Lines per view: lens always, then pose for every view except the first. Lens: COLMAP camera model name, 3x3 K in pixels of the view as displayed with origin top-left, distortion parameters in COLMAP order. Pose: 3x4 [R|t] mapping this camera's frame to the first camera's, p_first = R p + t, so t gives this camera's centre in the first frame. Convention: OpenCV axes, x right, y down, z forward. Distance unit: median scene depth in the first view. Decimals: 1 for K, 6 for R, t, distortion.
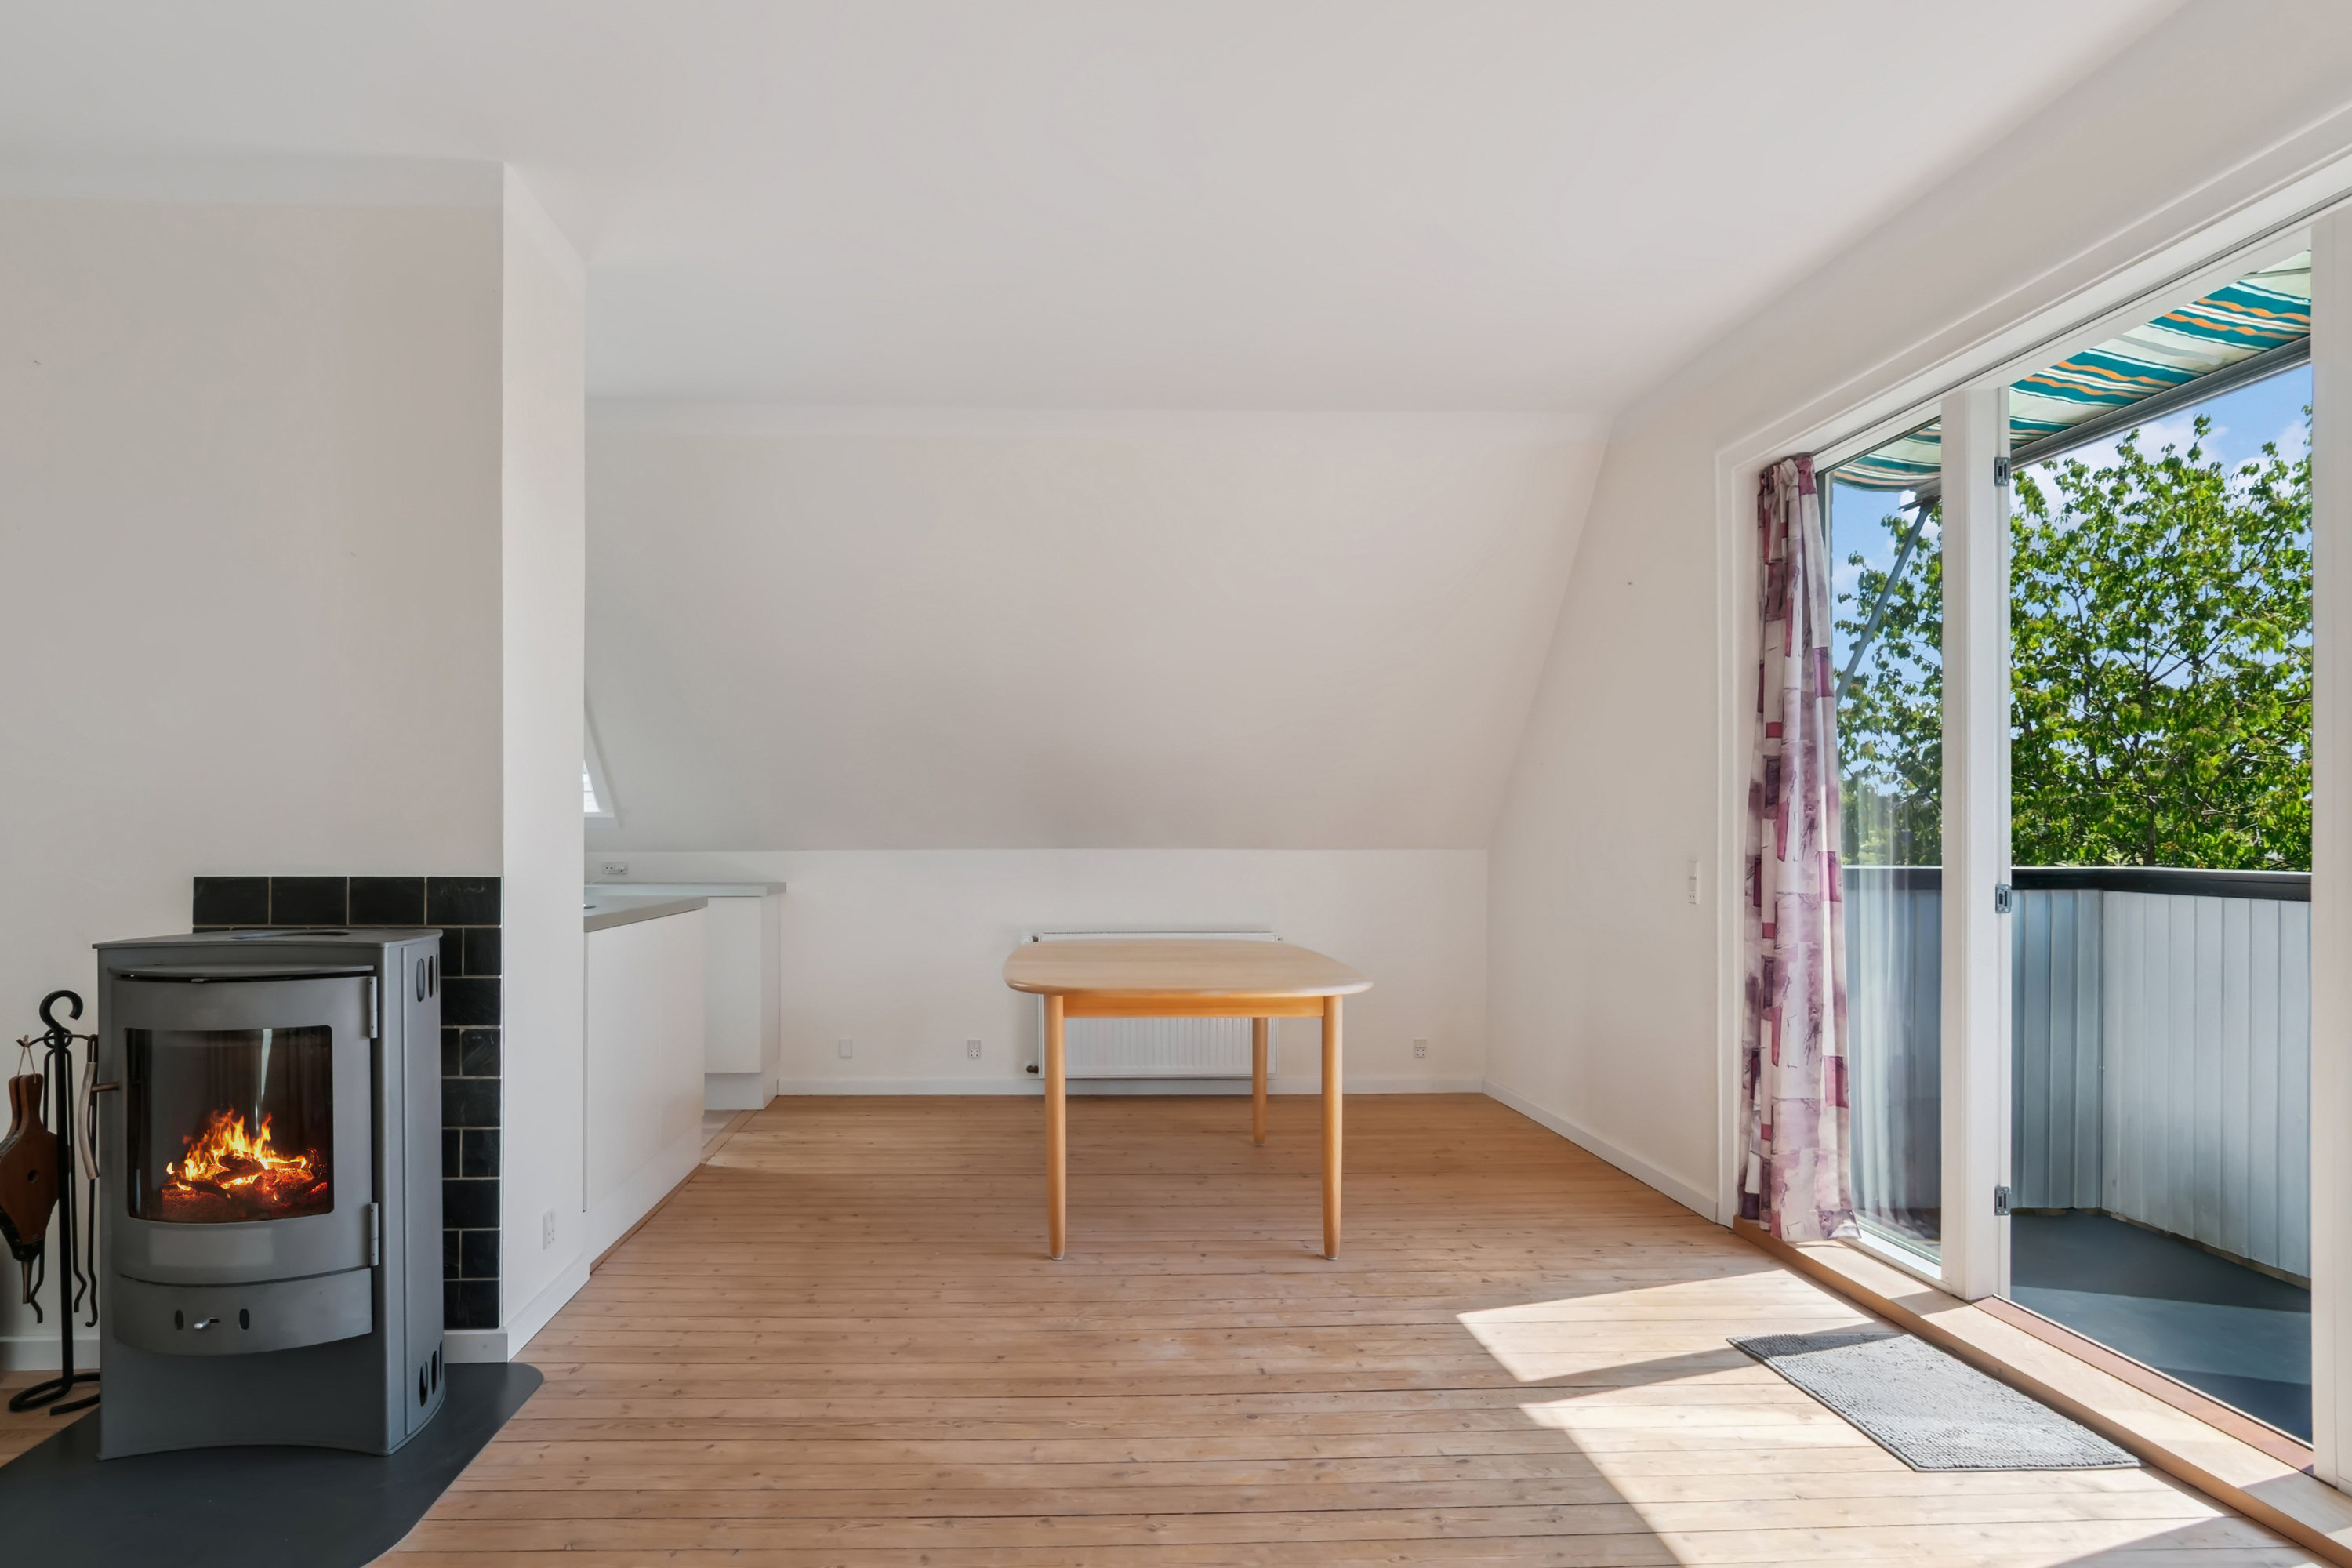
lens RADIAL K [[1271.6, 0, 1081.5], [0, 1271.6, 837.9], [0, 0, 1]] dist [0.005954, -0.000668]
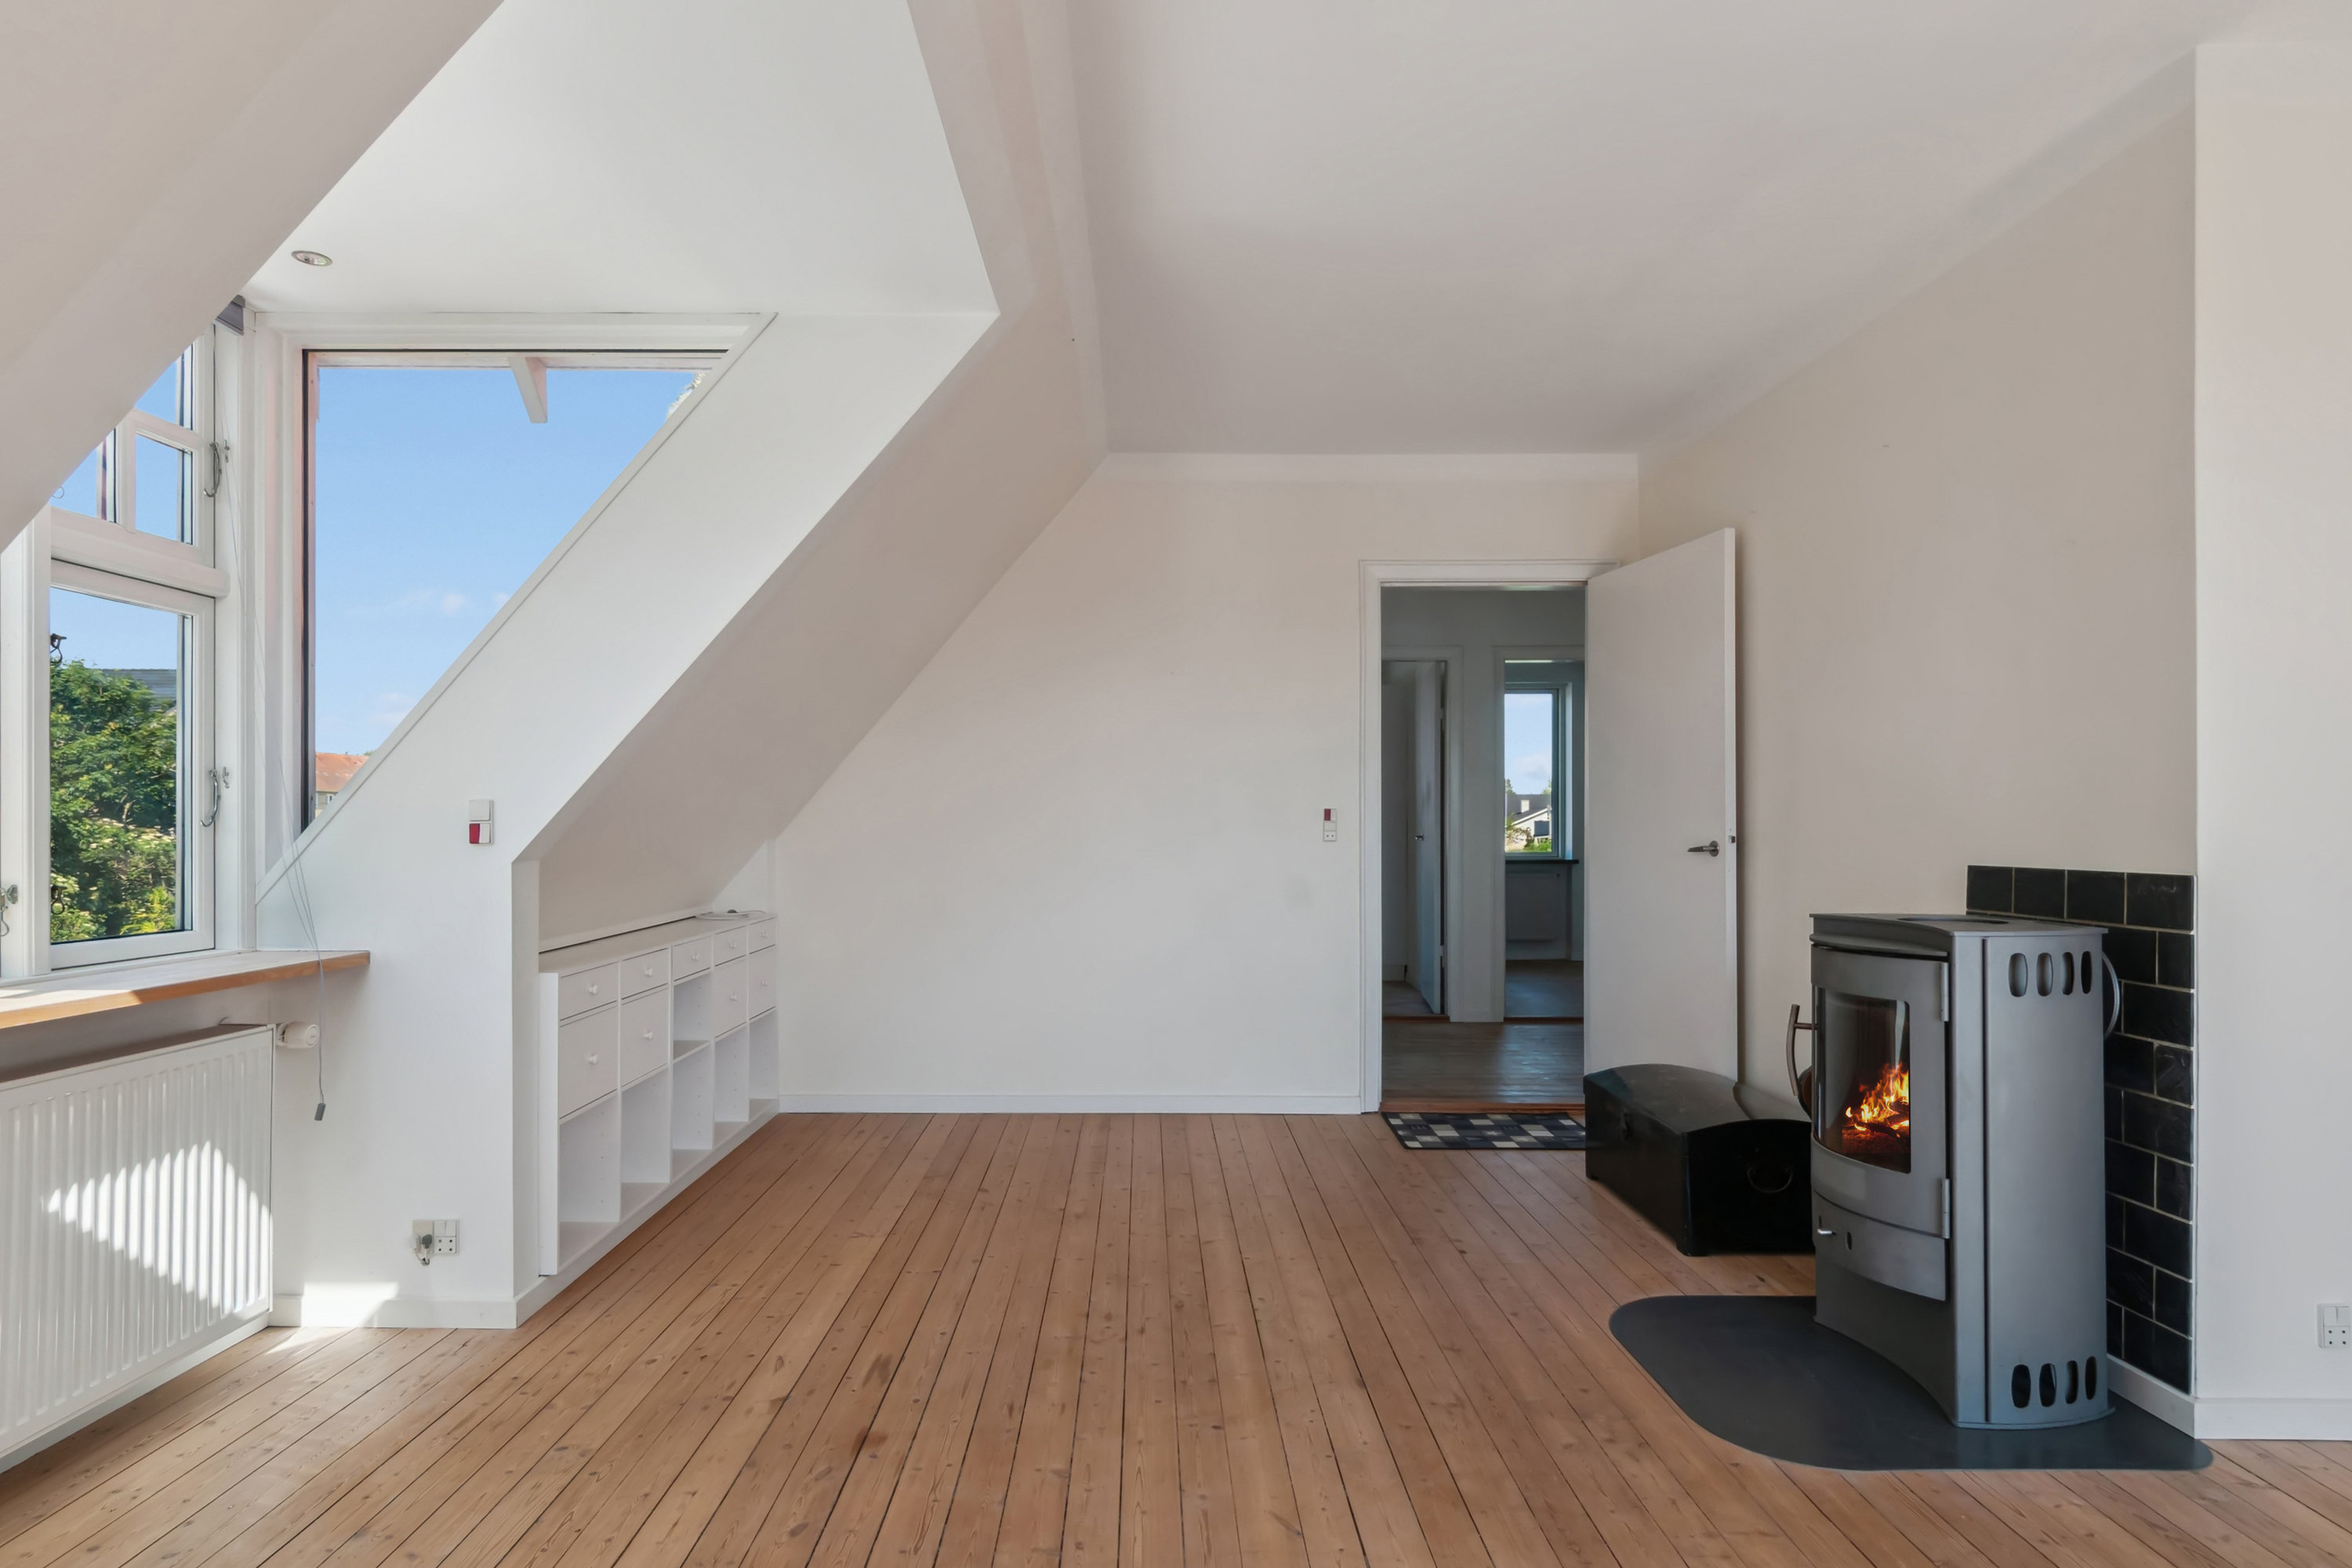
lens RADIAL K [[1255.7, 0, 1143.2], [0, 1255.7, 825.8], [0, 0, 1]] dist [-0.003758, -0.001961]
pose [[-0.037674, -0.002636, -0.999287, 0.409034], [-0.000367, 0.999996, -0.002624, -0.000765], [0.999290, 0.000268, -0.037675, 0.308747]]
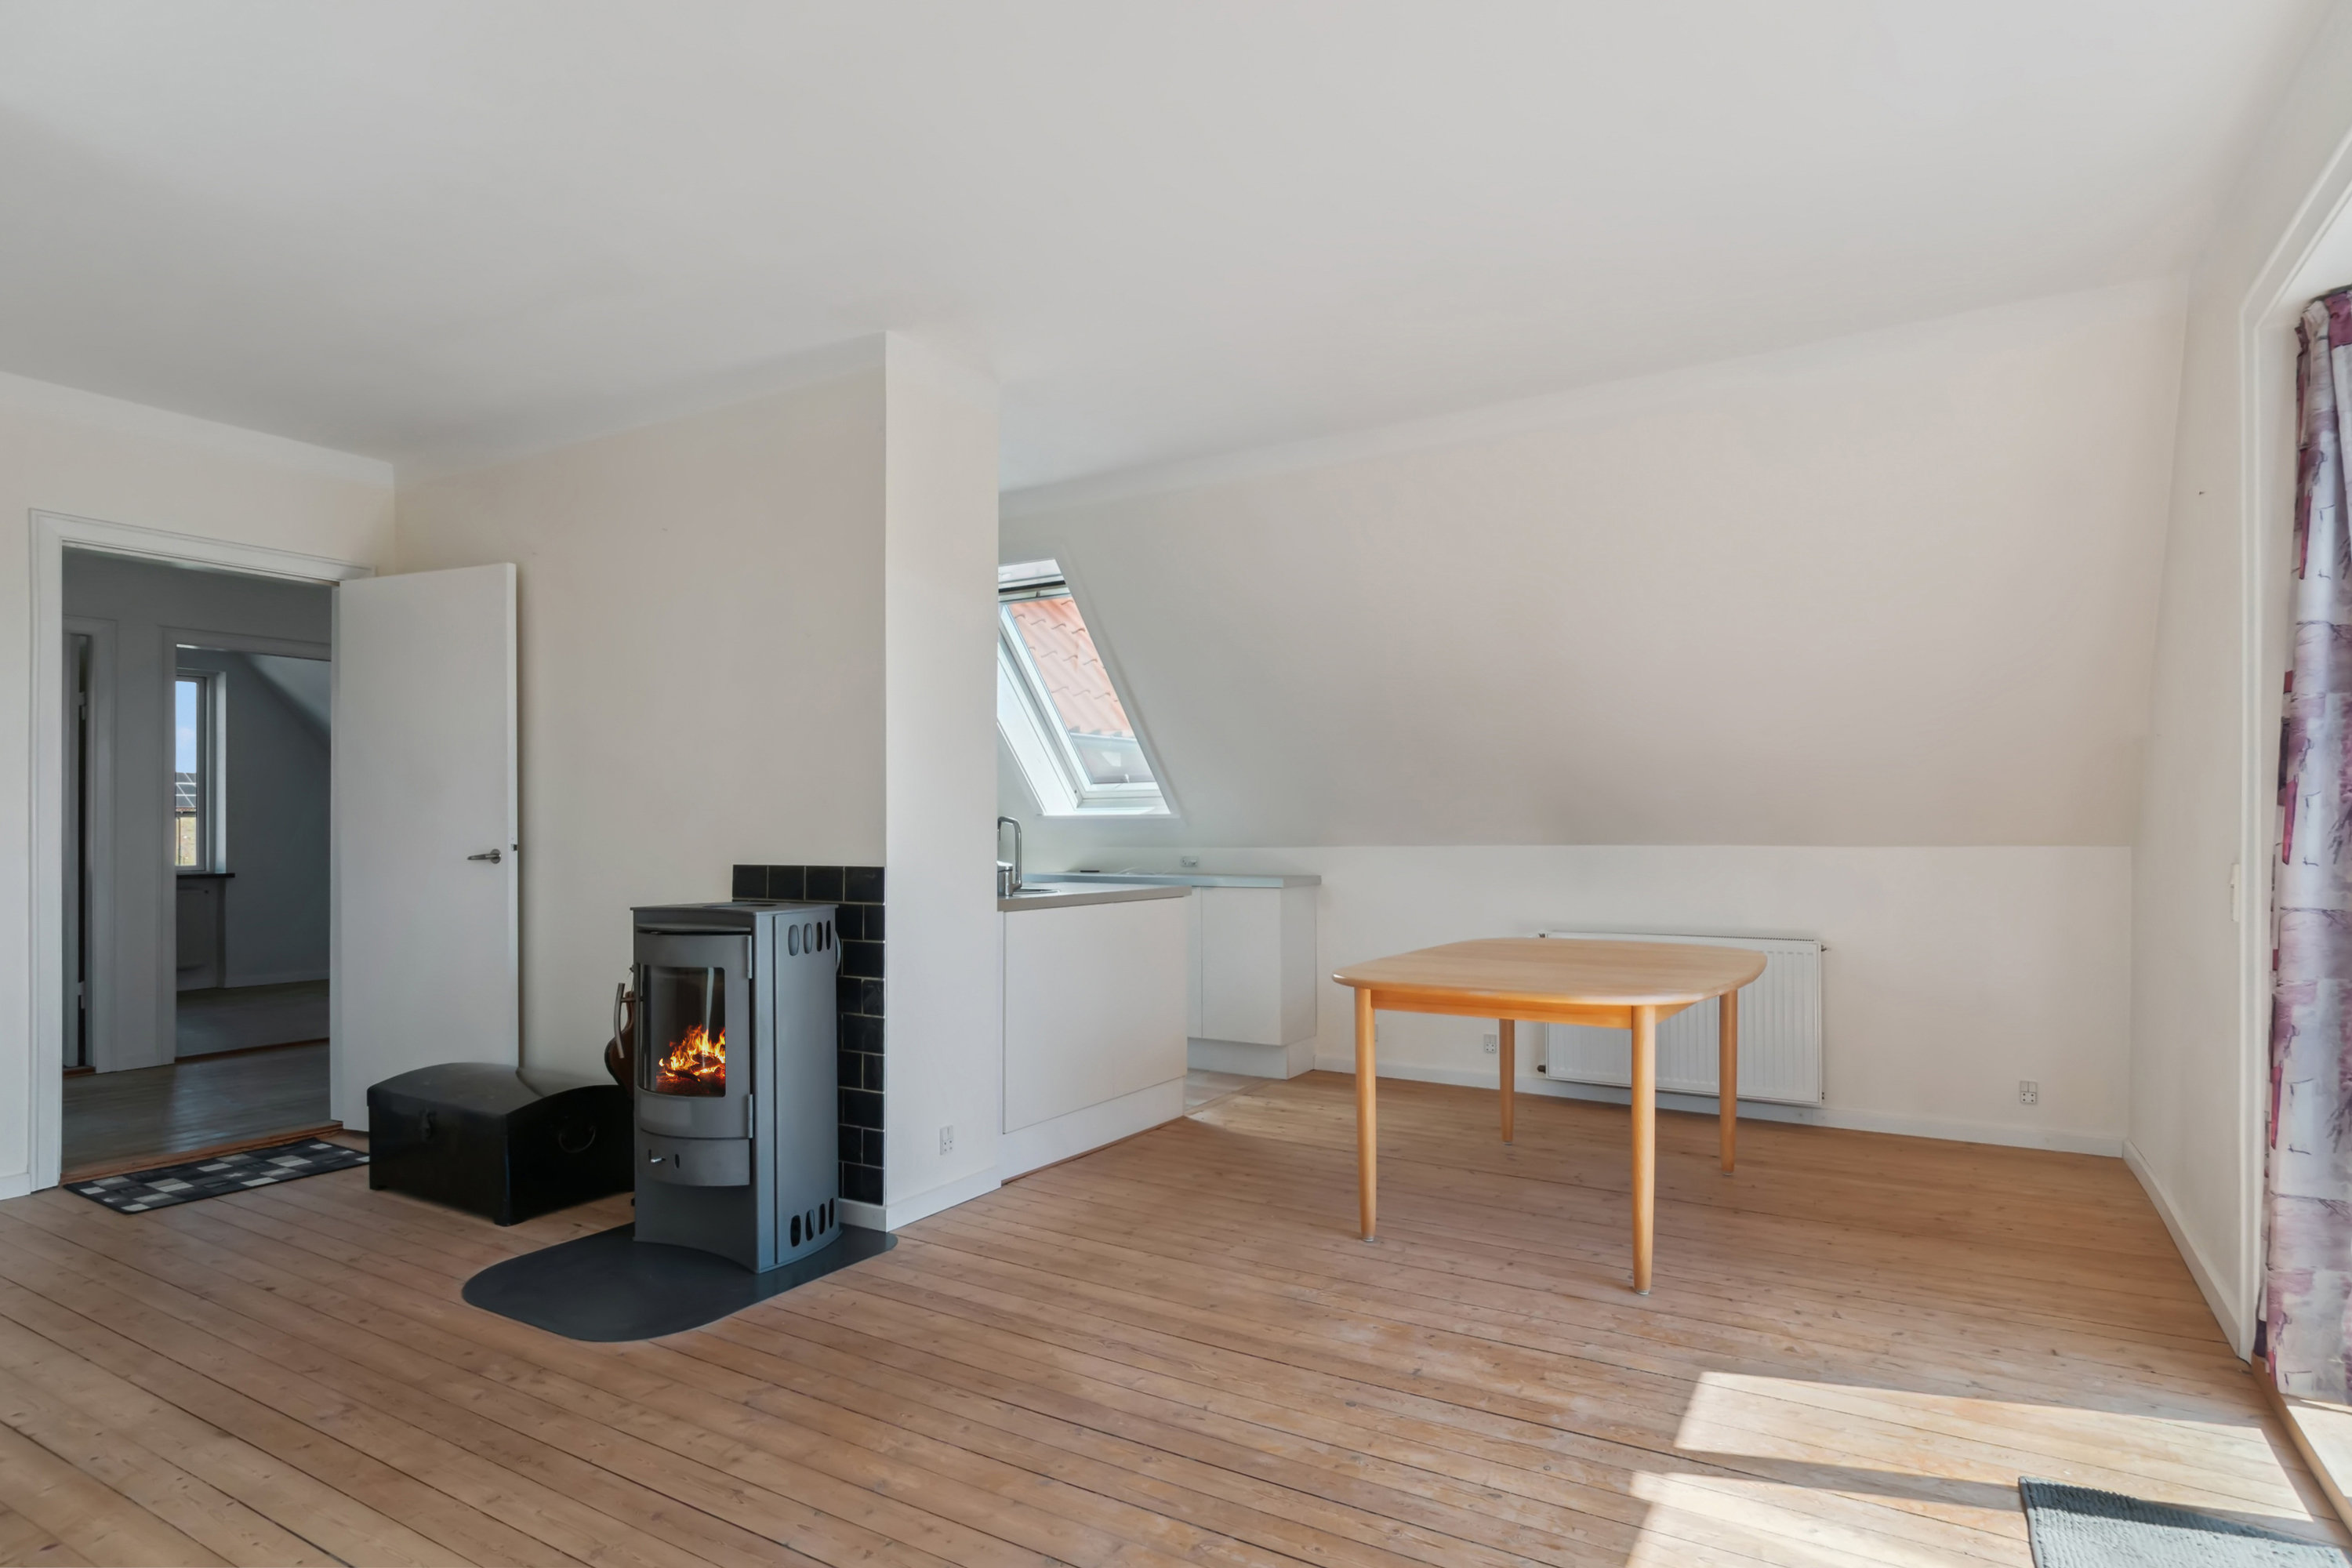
lens RADIAL K [[1240.8, 0, 1172.8], [0, 1240.8, 824.2], [0, 0, 1]] dist [0.010659, -0.001429]
pose [[0.834929, -0.008405, -0.550294, 0.498983], [0.005048, 0.999958, -0.007614, -0.002610], [0.550335, 0.003579, 0.834936, 0.077277]]
